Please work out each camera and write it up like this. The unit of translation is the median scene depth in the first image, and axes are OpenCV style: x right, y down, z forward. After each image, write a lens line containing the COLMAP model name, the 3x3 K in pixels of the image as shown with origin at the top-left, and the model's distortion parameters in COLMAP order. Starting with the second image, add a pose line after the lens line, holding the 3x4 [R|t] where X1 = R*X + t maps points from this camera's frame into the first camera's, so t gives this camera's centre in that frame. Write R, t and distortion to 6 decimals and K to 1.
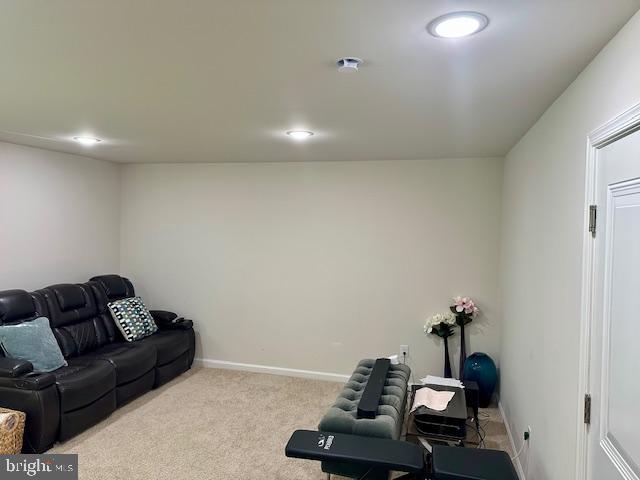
lens RADIAL K [[446.8, 0, 322.9], [0, 446.8, 237.1], [0, 0, 1]] dist [0.057553, -0.058794]
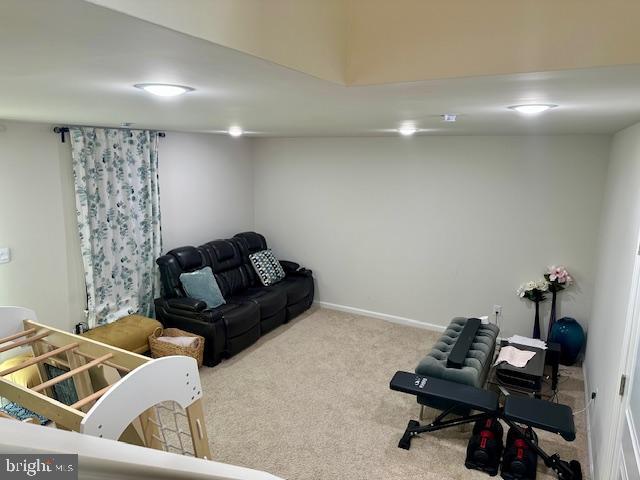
lens RADIAL K [[446.8, 0, 324.6], [0, 446.8, 240.9], [0, 0, 1]] dist [0.057553, -0.058794]
pose [[0.974812, 0.041314, -0.219168, 0.002492], [-0.006902, 0.987810, 0.155510, -0.103343], [0.222921, -0.150080, 0.963214, -0.176390]]
